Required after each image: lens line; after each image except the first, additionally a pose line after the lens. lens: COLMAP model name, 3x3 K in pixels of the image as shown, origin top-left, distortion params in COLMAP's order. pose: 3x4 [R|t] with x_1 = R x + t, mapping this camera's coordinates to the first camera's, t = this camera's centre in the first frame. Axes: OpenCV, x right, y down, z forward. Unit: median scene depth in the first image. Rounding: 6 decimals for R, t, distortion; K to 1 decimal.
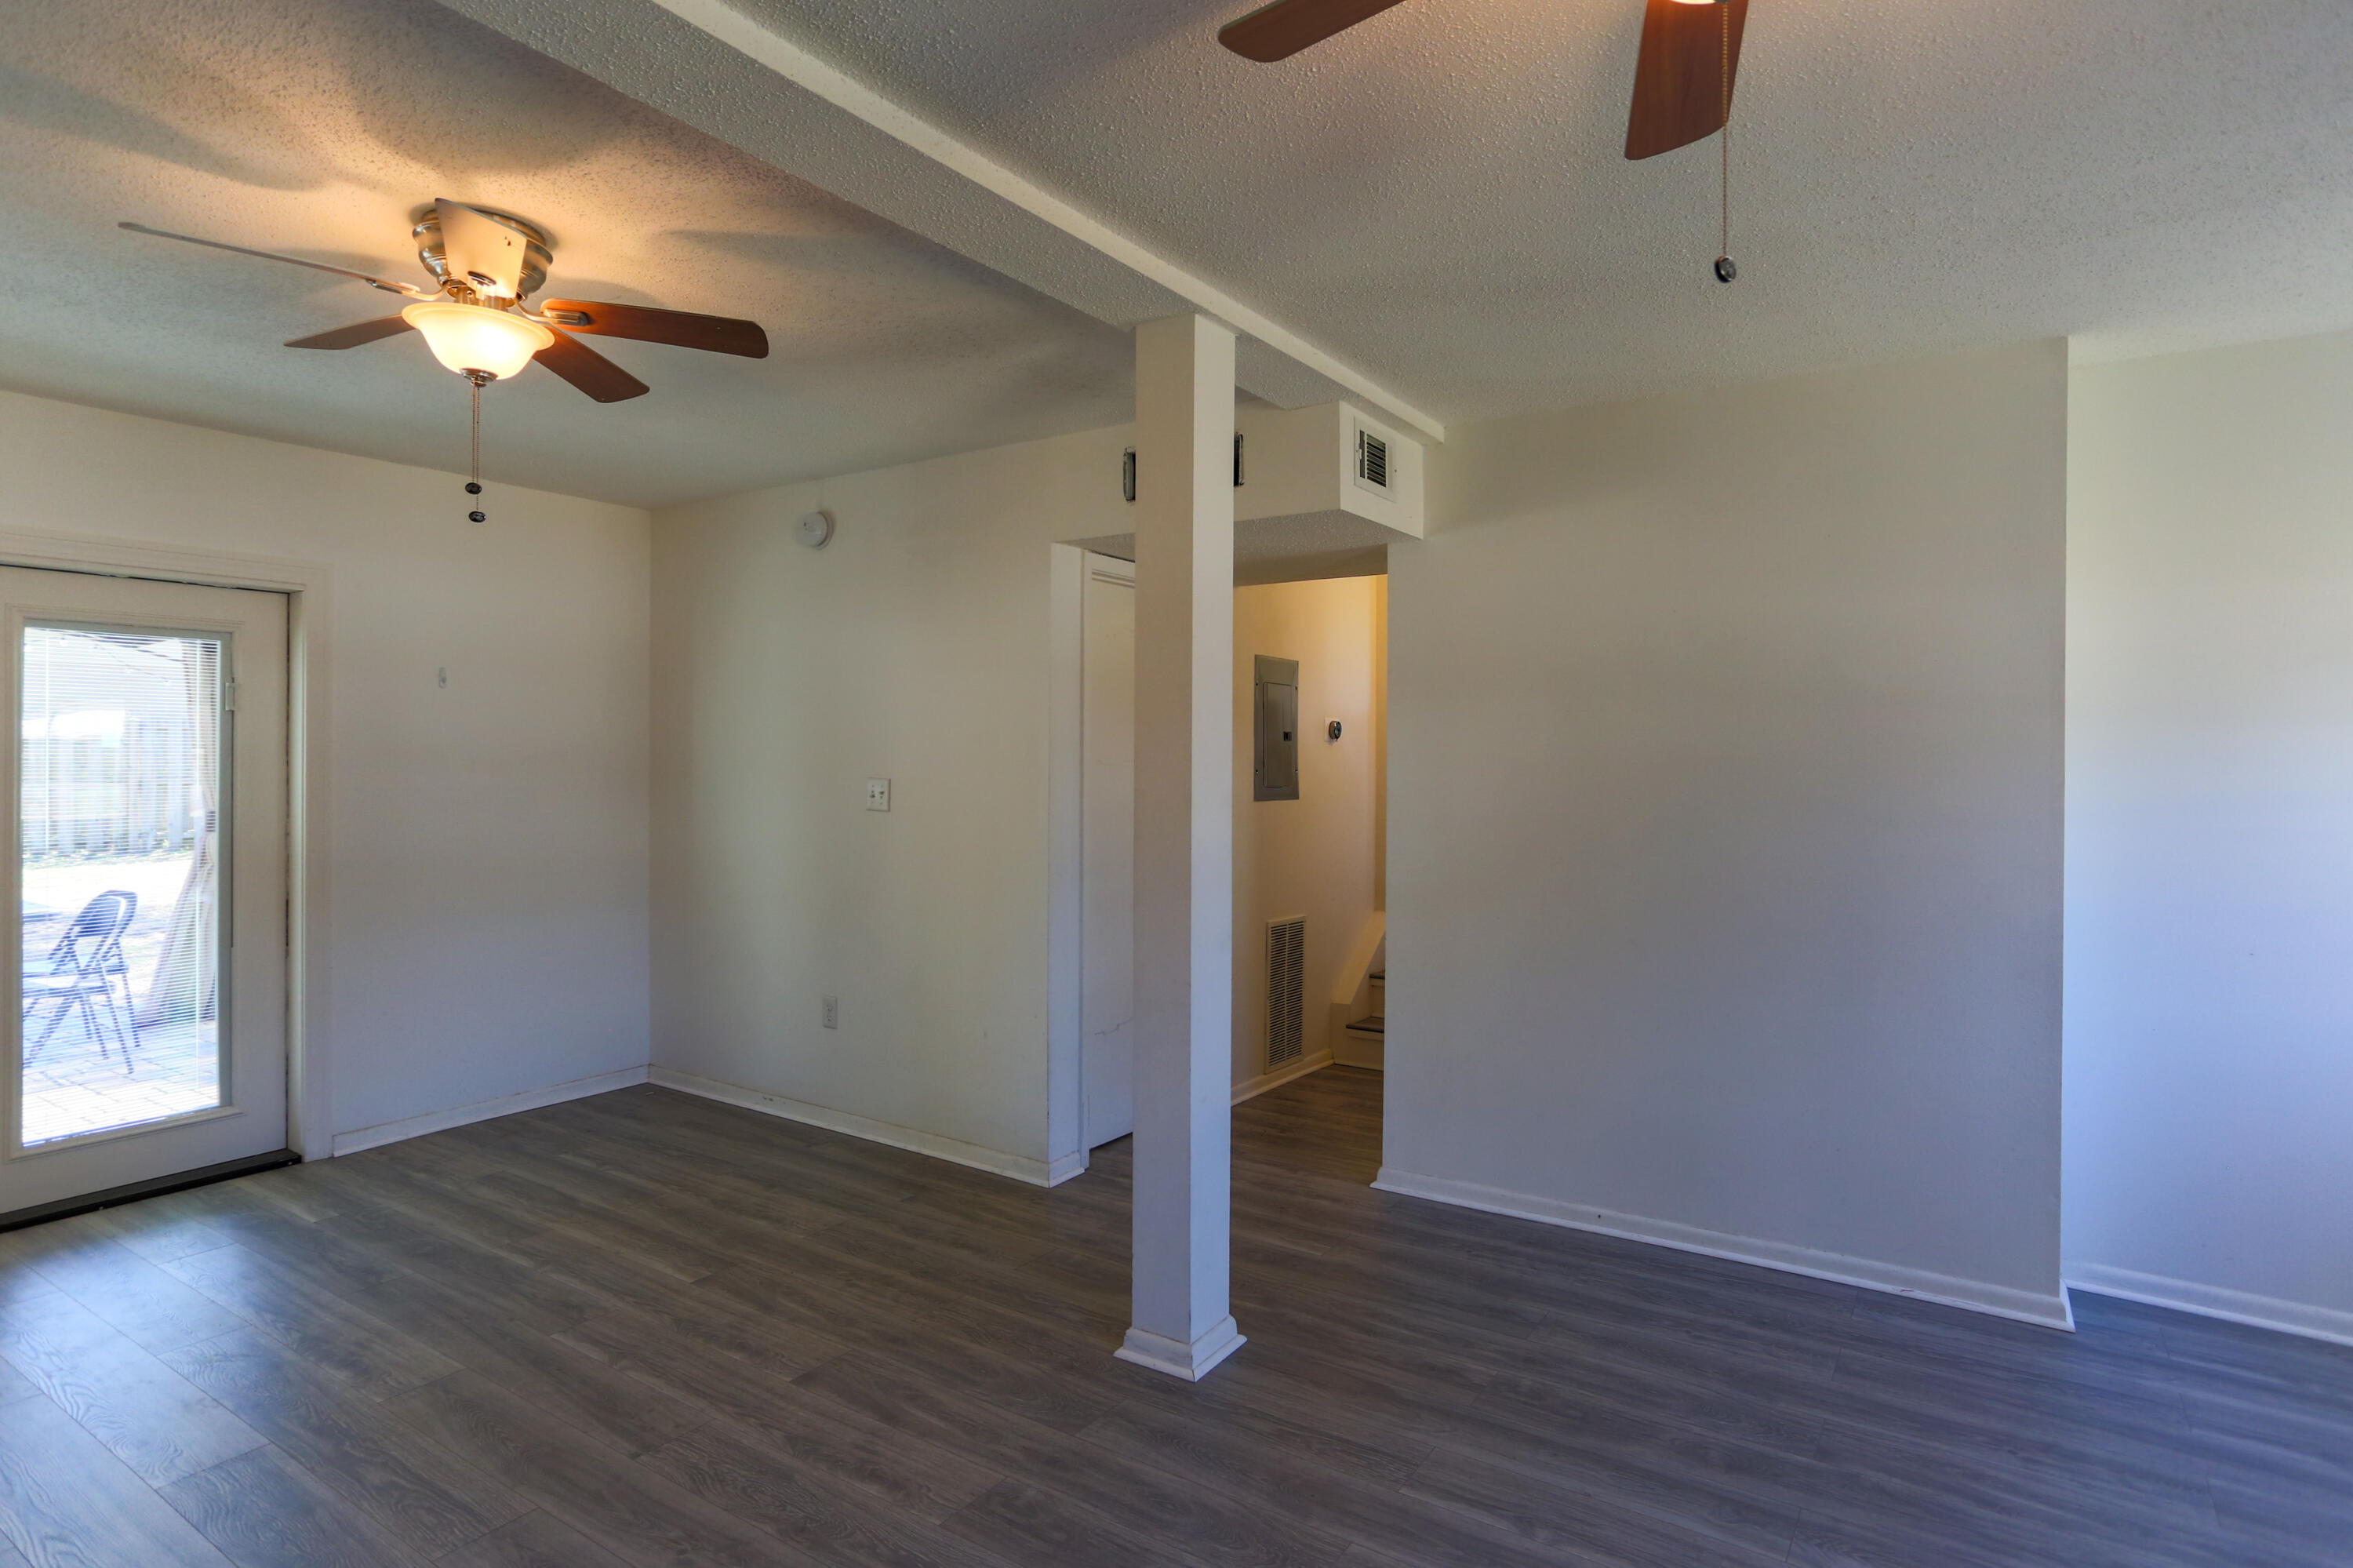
lens RADIAL K [[1230.0, 0, 1181.2], [0, 1230.0, 760.6], [0, 0, 1]] dist [-0.048854, 0.035741]
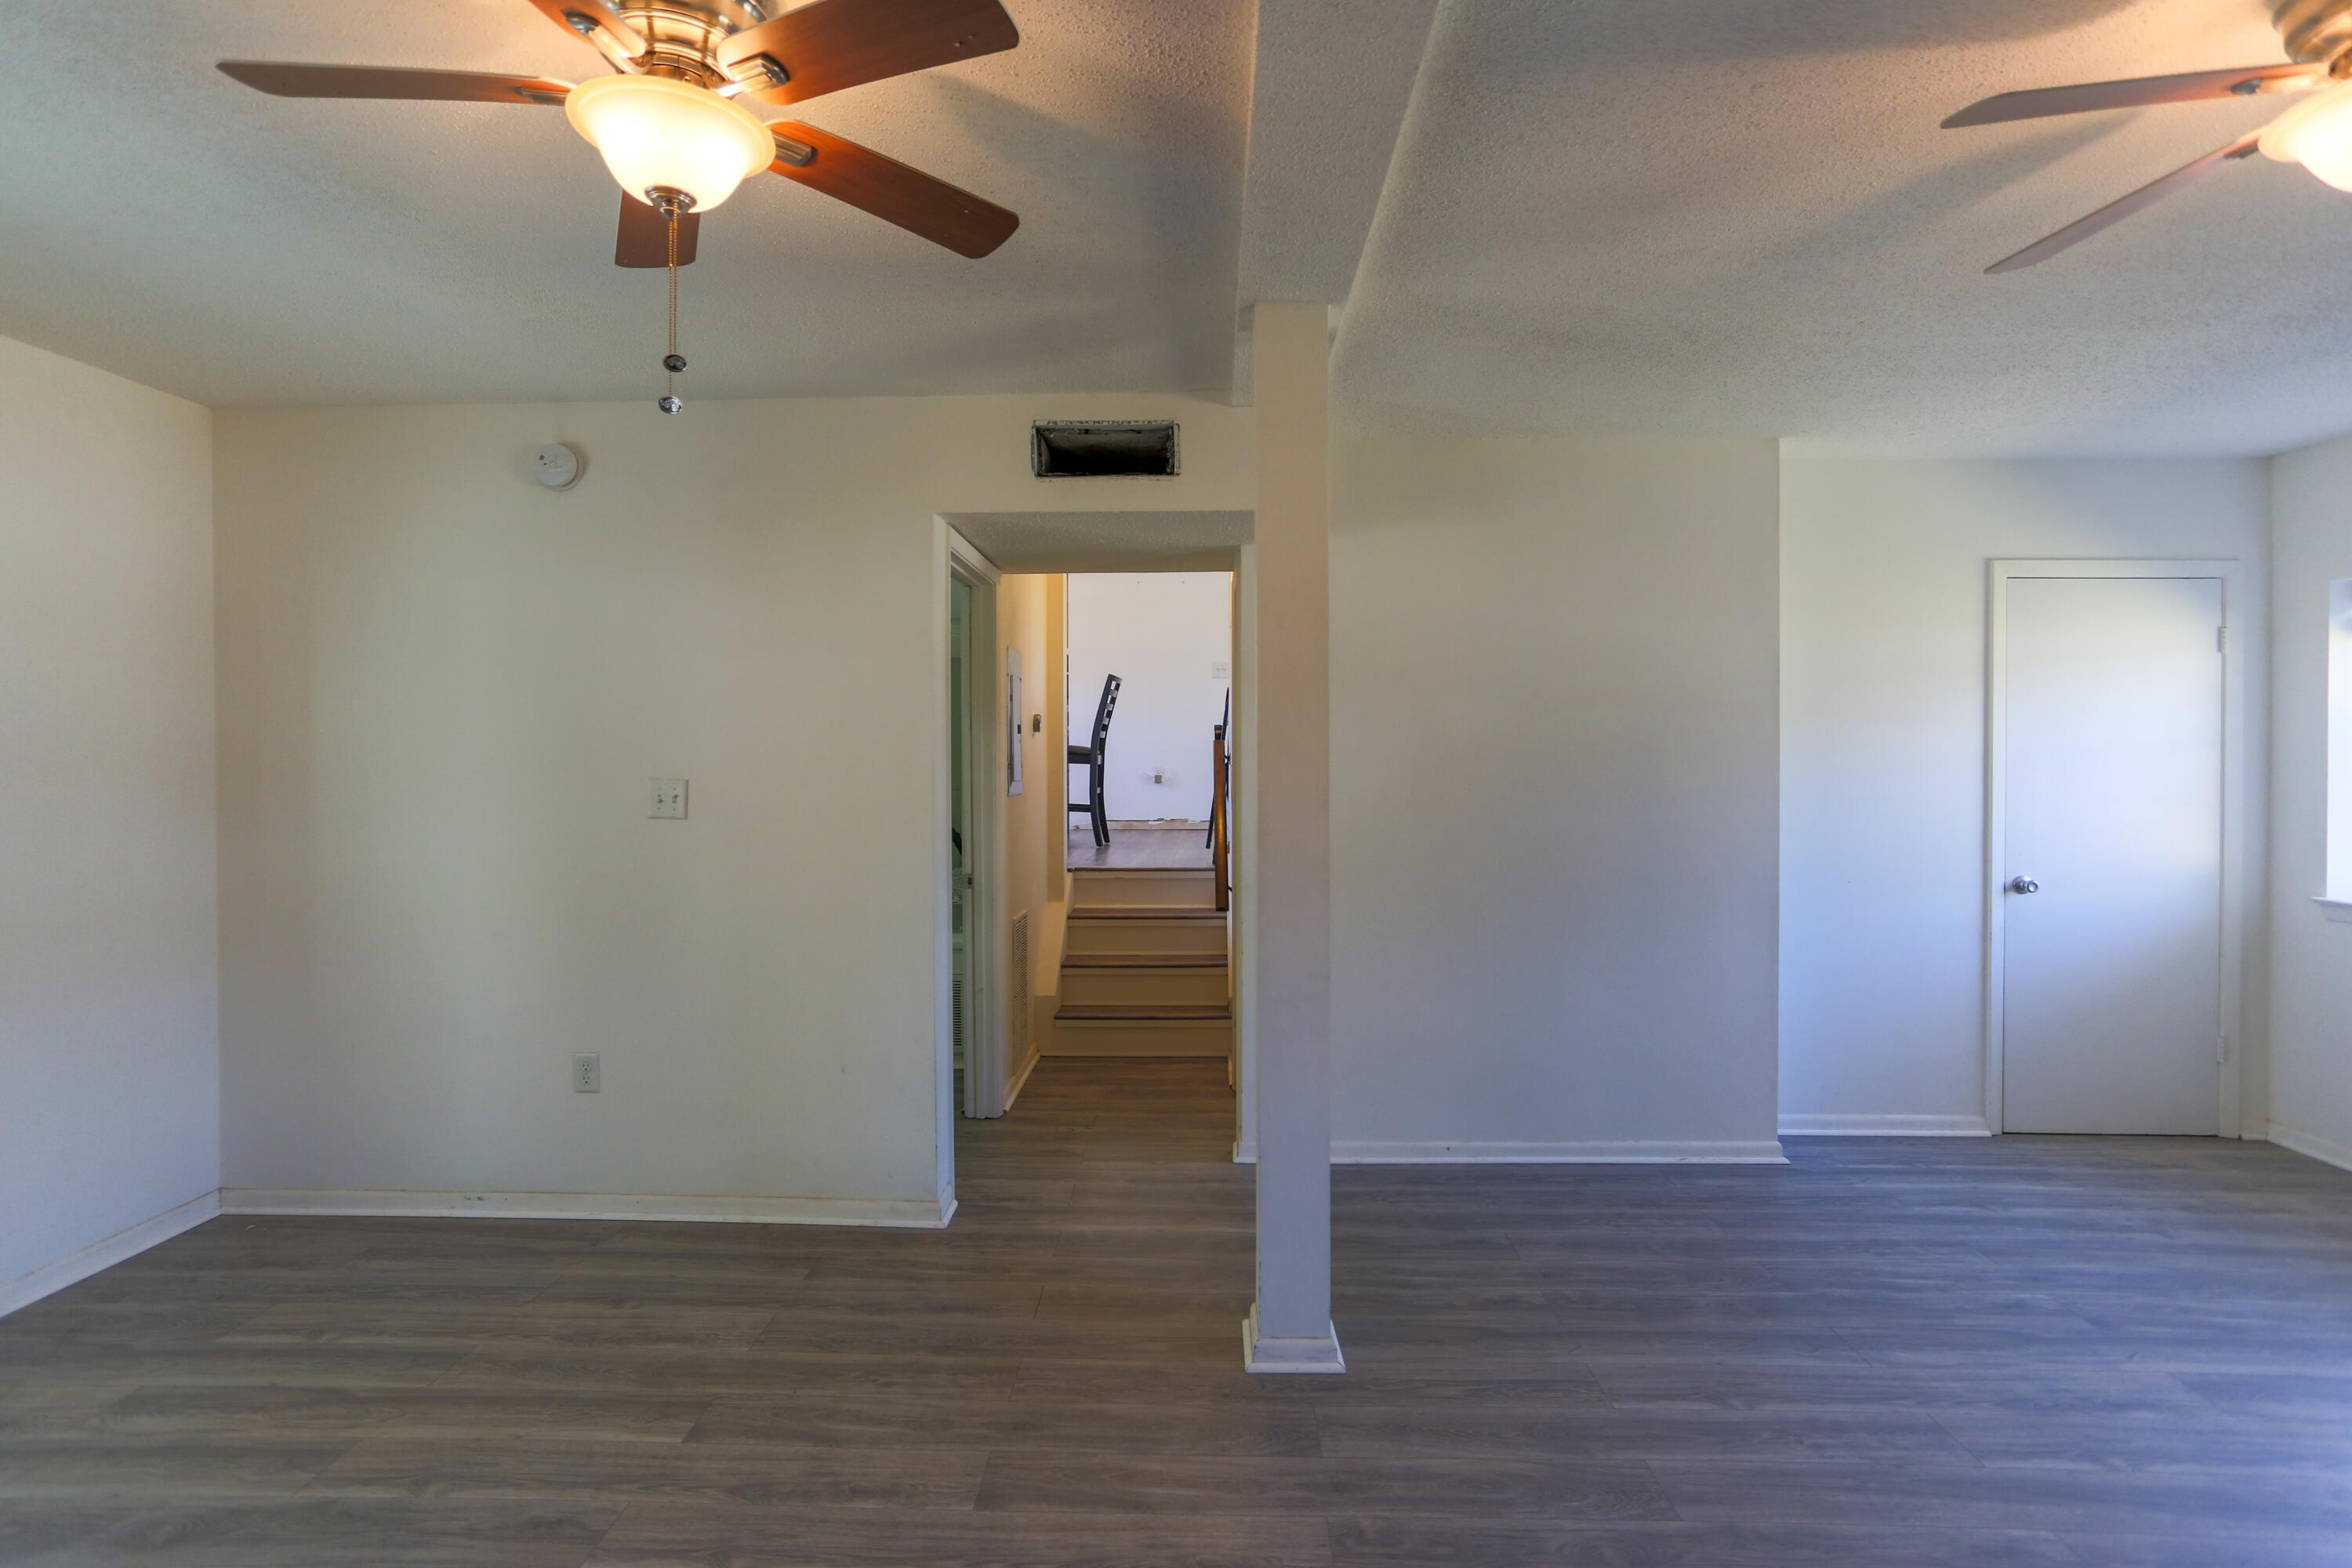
lens RADIAL K [[1184.1, 0, 1176.0], [0, 1184.1, 784.0], [0, 0, 1]] dist [-0.043838, 0.031867]
pose [[0.853698, -0.020451, 0.520366, -0.503565], [0.006718, 0.999578, 0.028263, -0.004734], [-0.520725, -0.020632, 0.853475, 0.211399]]
